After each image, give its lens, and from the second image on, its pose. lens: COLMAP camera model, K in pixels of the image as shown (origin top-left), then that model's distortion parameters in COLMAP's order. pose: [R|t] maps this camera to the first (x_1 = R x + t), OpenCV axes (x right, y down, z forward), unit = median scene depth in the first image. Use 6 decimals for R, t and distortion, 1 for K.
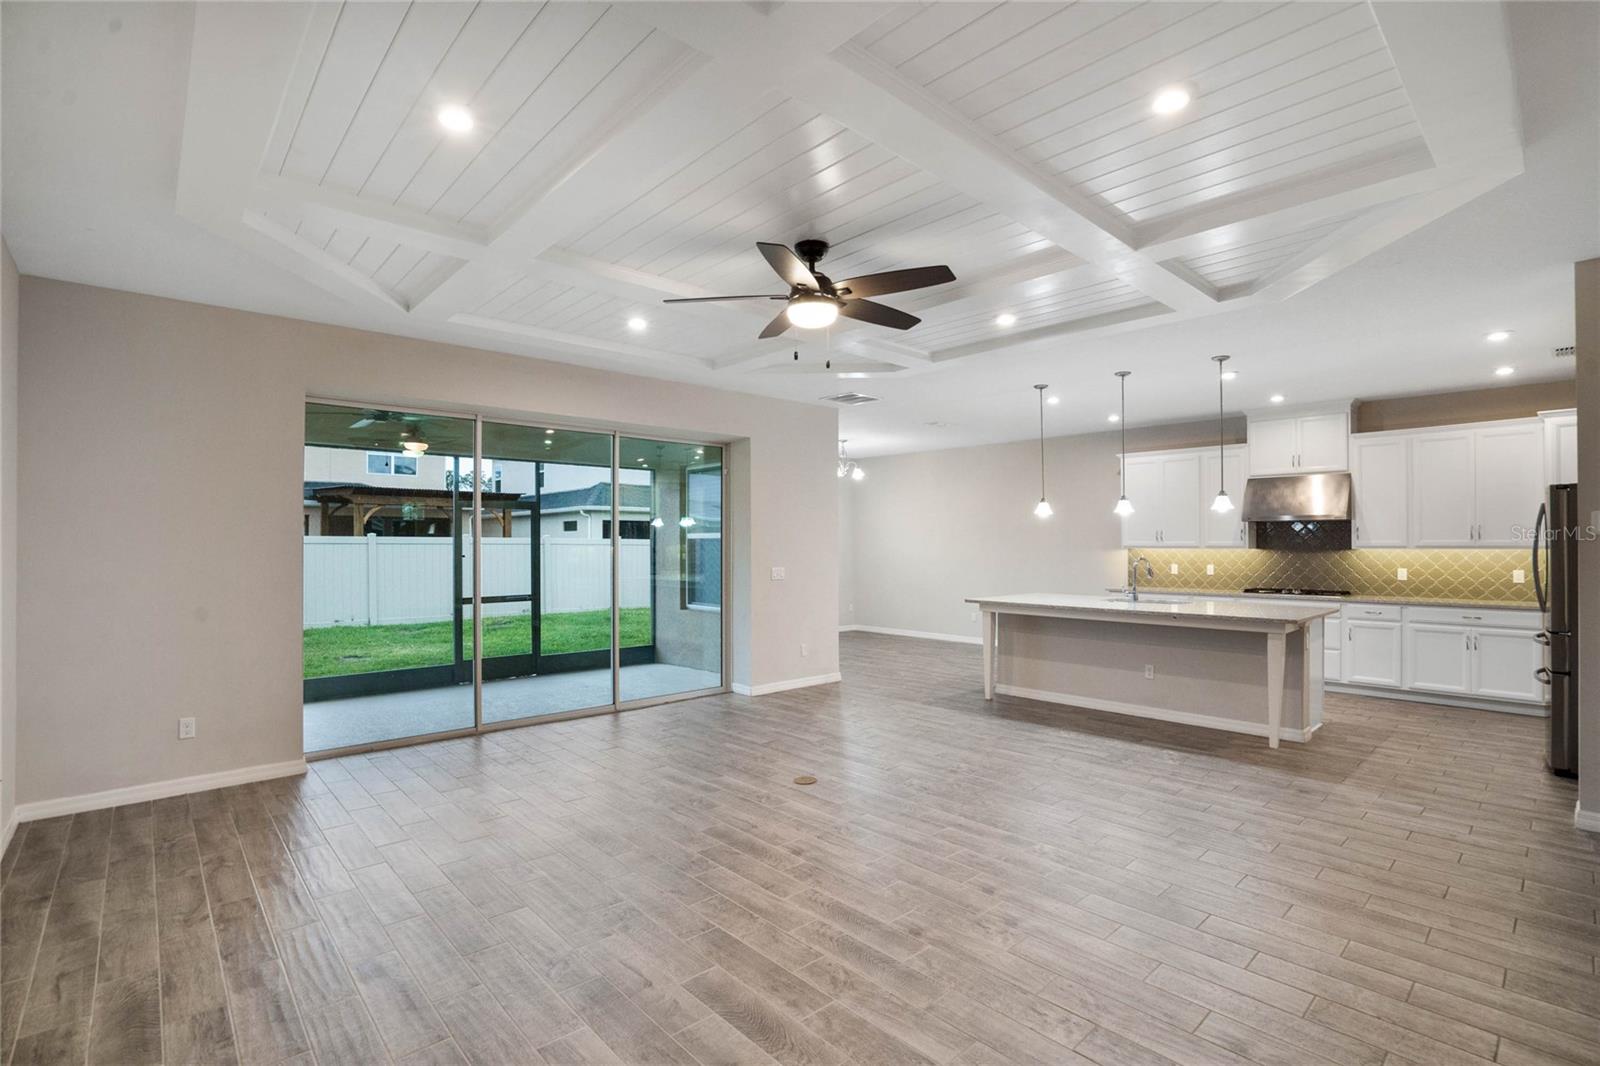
lens RADIAL K [[738.5, 0, 835.6], [0, 738.5, 538.7], [0, 0, 1]] dist [0.002723, 0.000959]
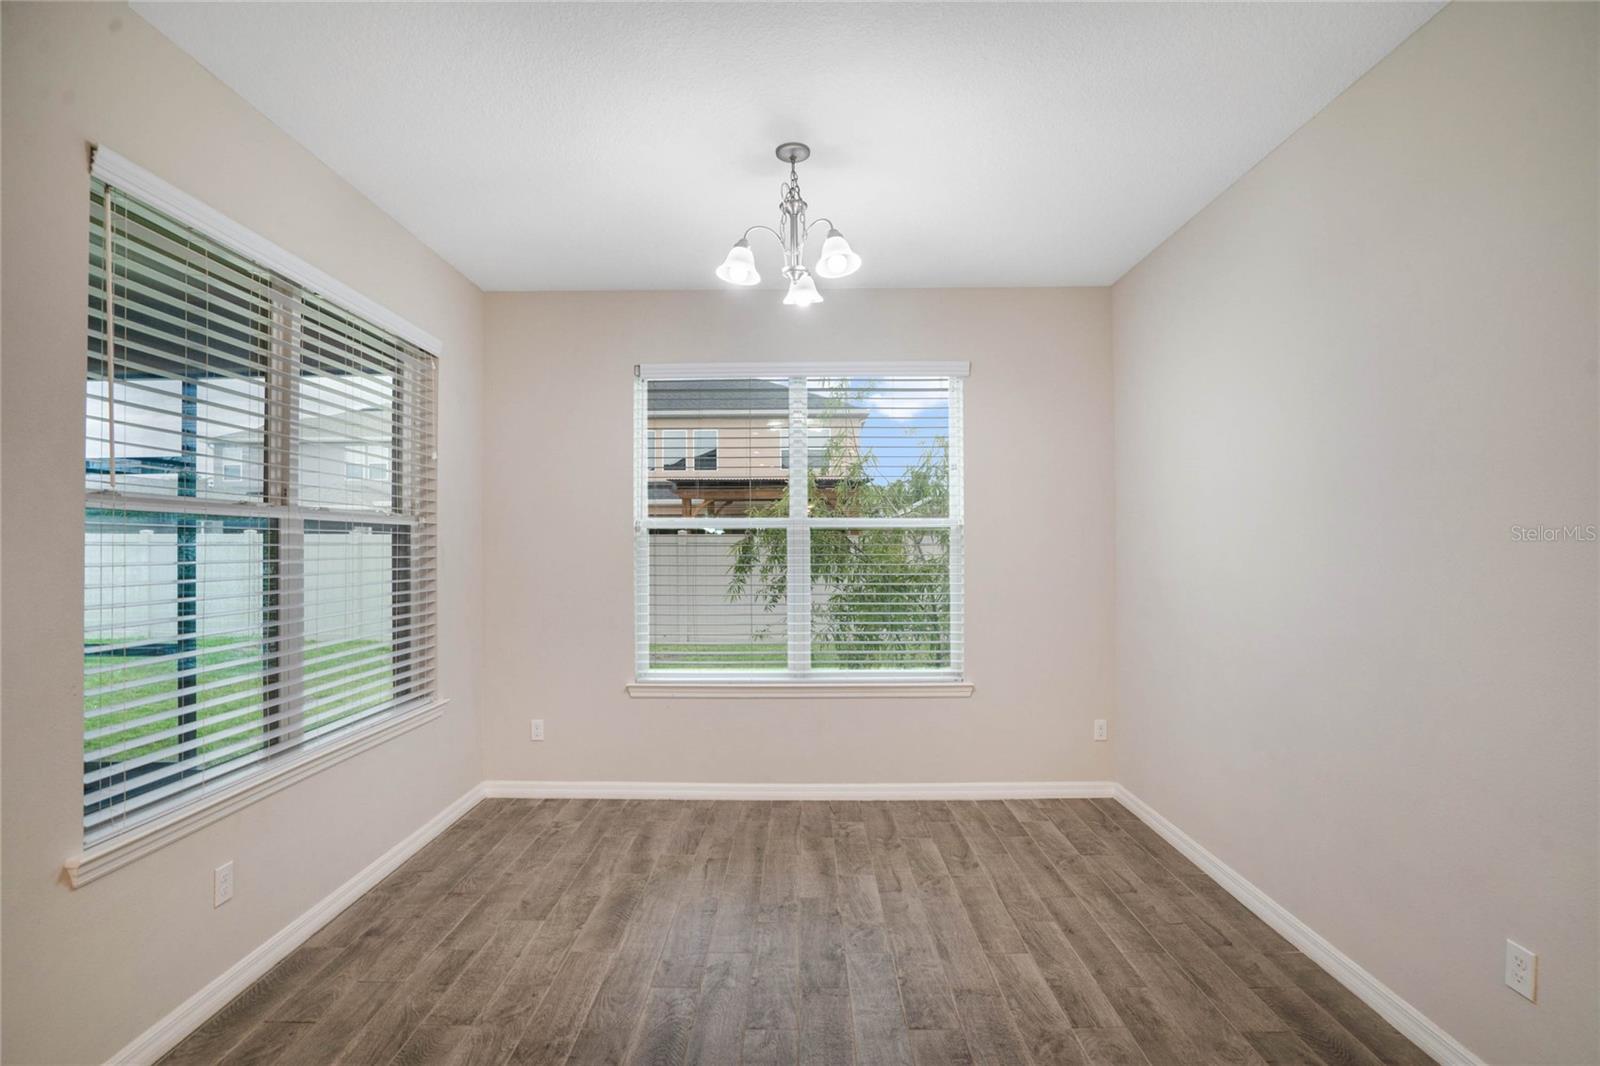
lens RADIAL K [[744.4, 0, 793.9], [0, 744.4, 539.4], [0, 0, 1]] dist [-0.059701, 0.023375]
pose [[0.698520, -0.009675, -0.715525, 0.287792], [0.012369, 0.999922, -0.001445, 0.011100], [0.715484, -0.007841, 0.698585, 1.153985]]
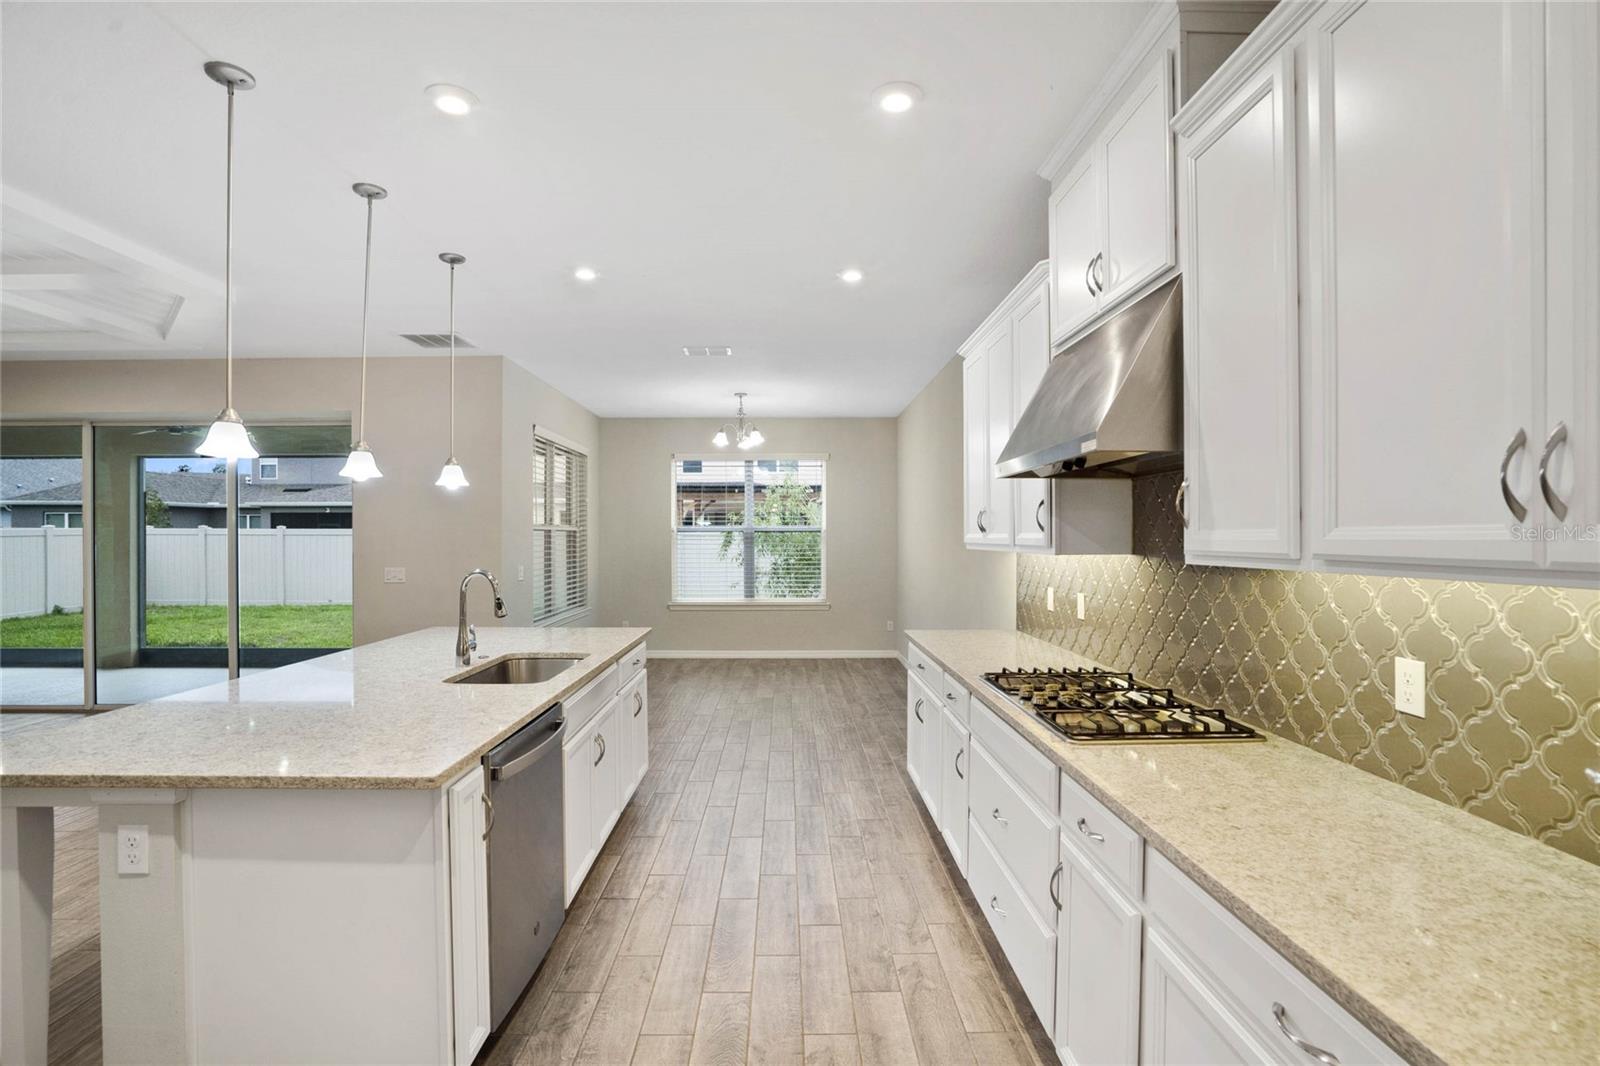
lens RADIAL K [[744.4, 0, 793.9], [0, 744.4, 539.4], [0, 0, 1]] dist [-0.059701, 0.023375]
pose [[0.717300, 0.000953, -0.696764, 0.787605], [0.010541, 0.999870, 0.012220, 0.001271], [0.696685, -0.016110, 0.717196, 0.730074]]
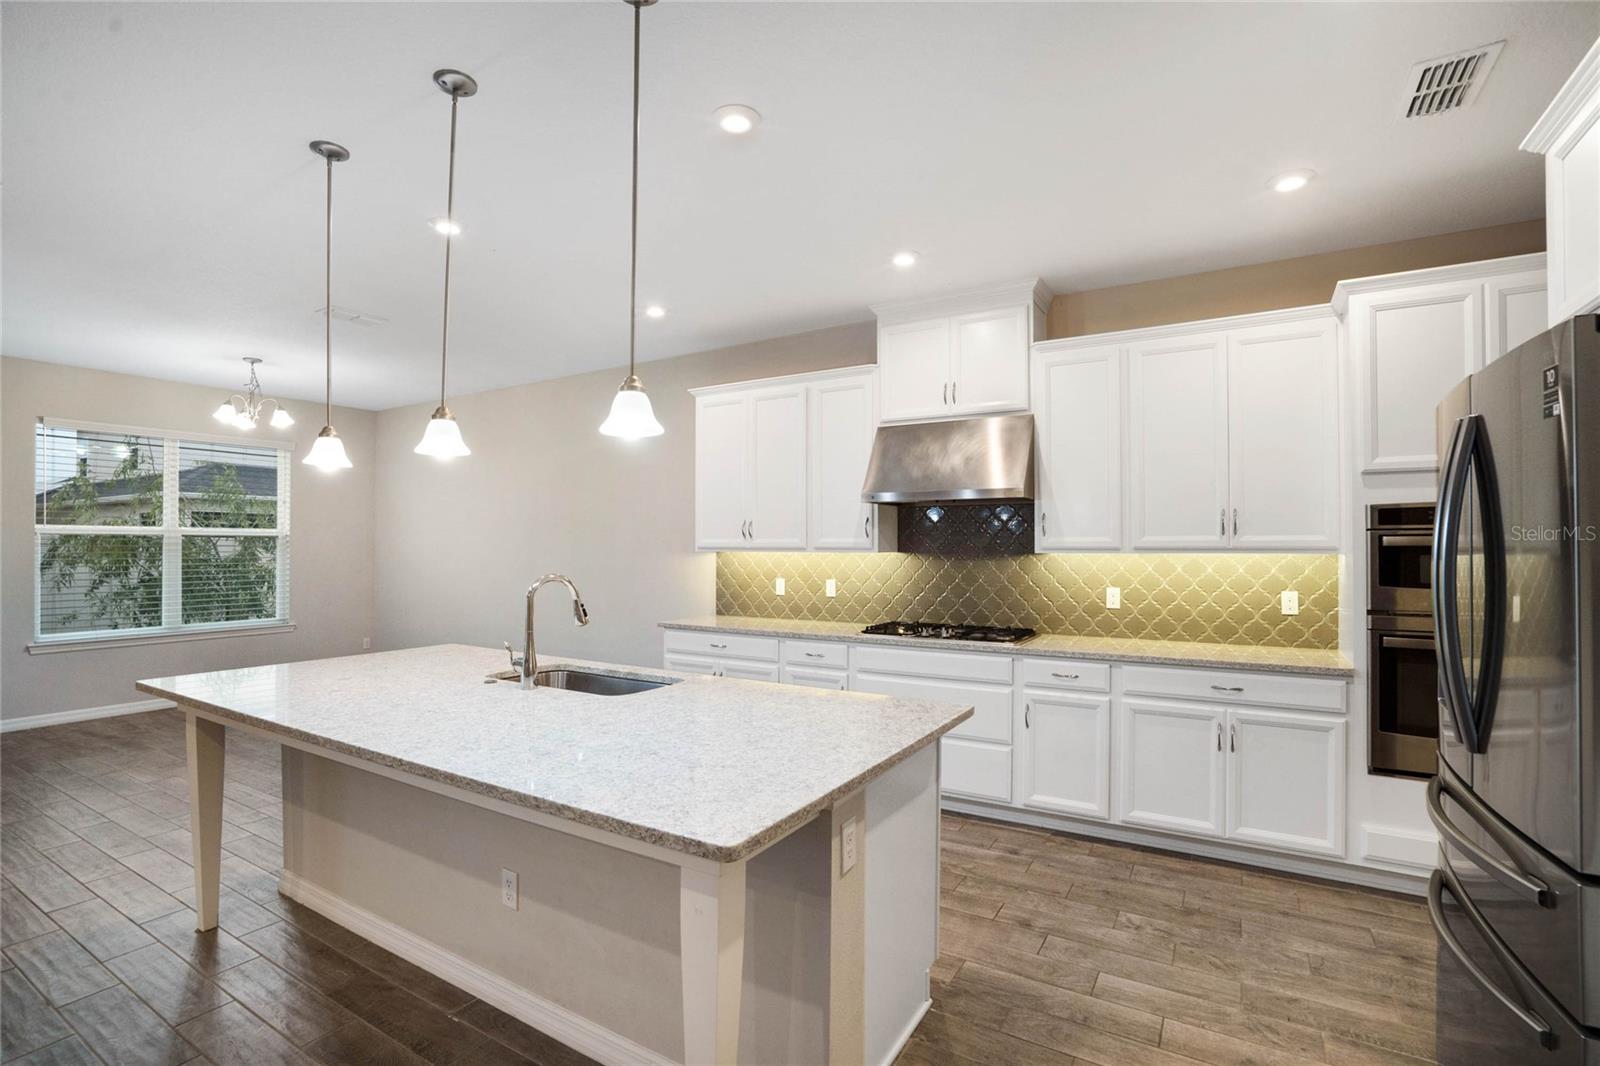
lens RADIAL K [[744.4, 0, 793.9], [0, 744.4, 539.4], [0, 0, 1]] dist [-0.059701, 0.023375]
pose [[0.970499, 0.003587, 0.241077, 0.398775], [-0.003574, 0.999993, -0.000492, 0.004757], [-0.241077, -0.000384, 0.970506, 0.519932]]
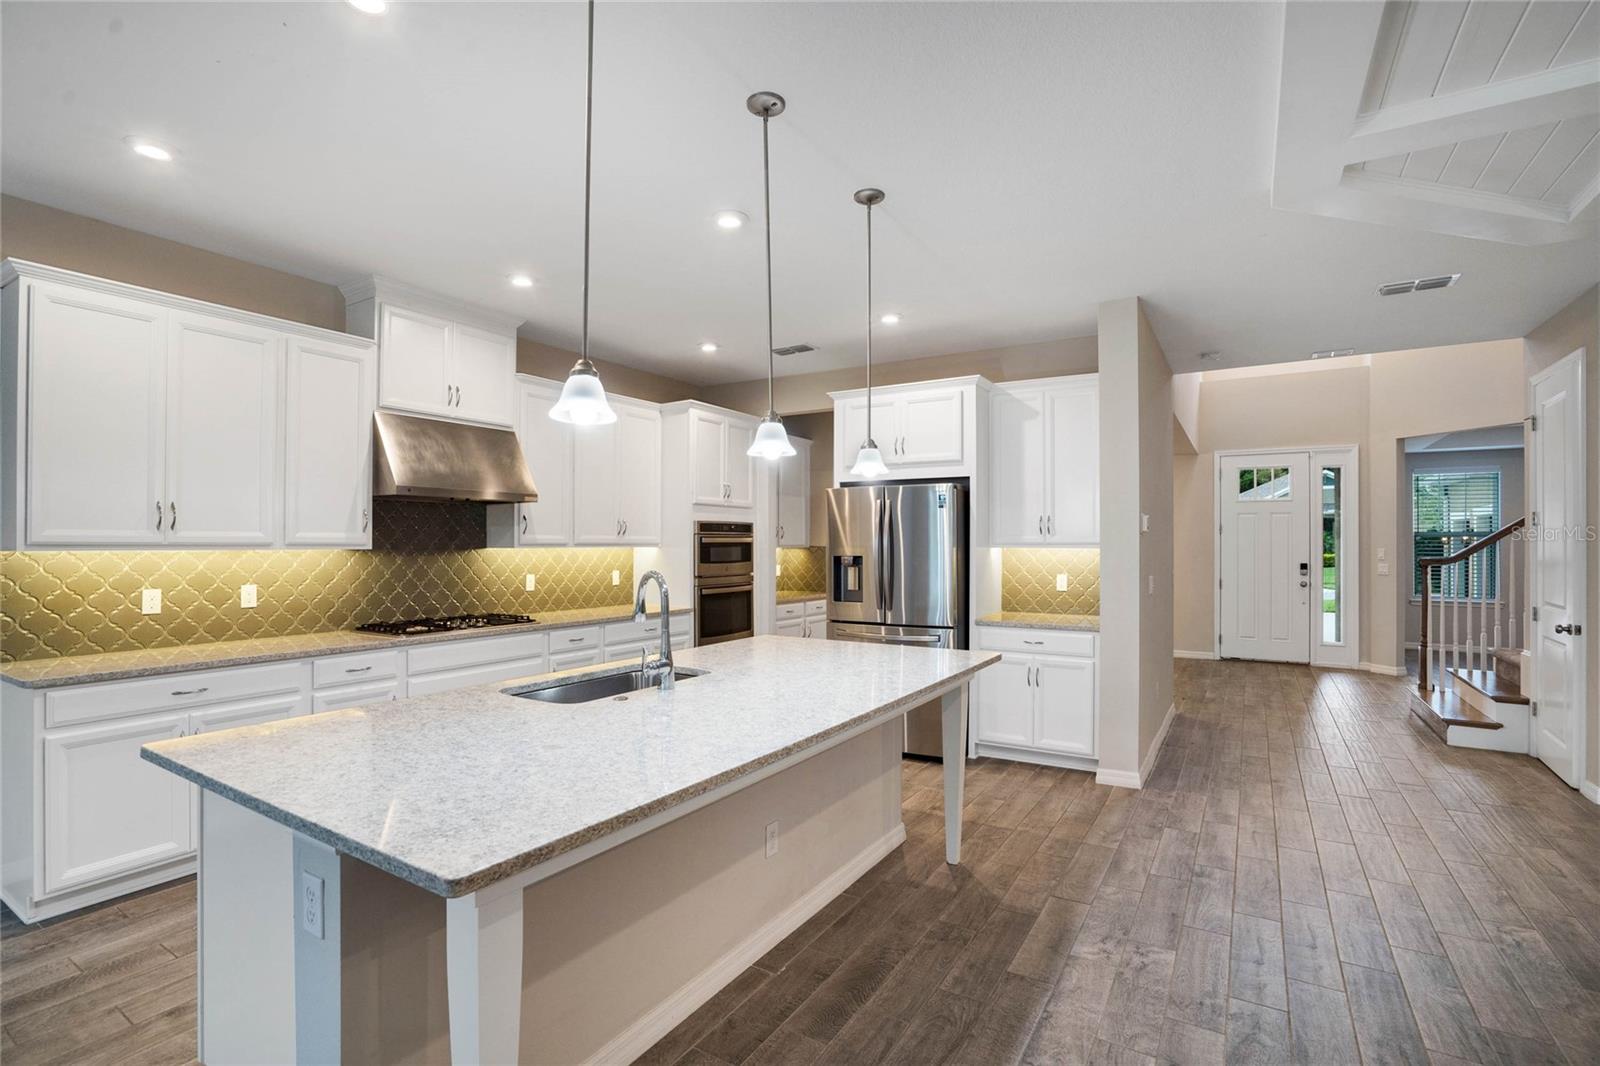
lens RADIAL K [[744.4, 0, 793.9], [0, 744.4, 539.4], [0, 0, 1]] dist [-0.059701, 0.023375]
pose [[-0.223480, 0.005867, 0.974691, 0.006592], [-0.010444, 0.999910, -0.008413, 0.009274], [-0.974652, -0.012060, -0.223399, 0.916076]]
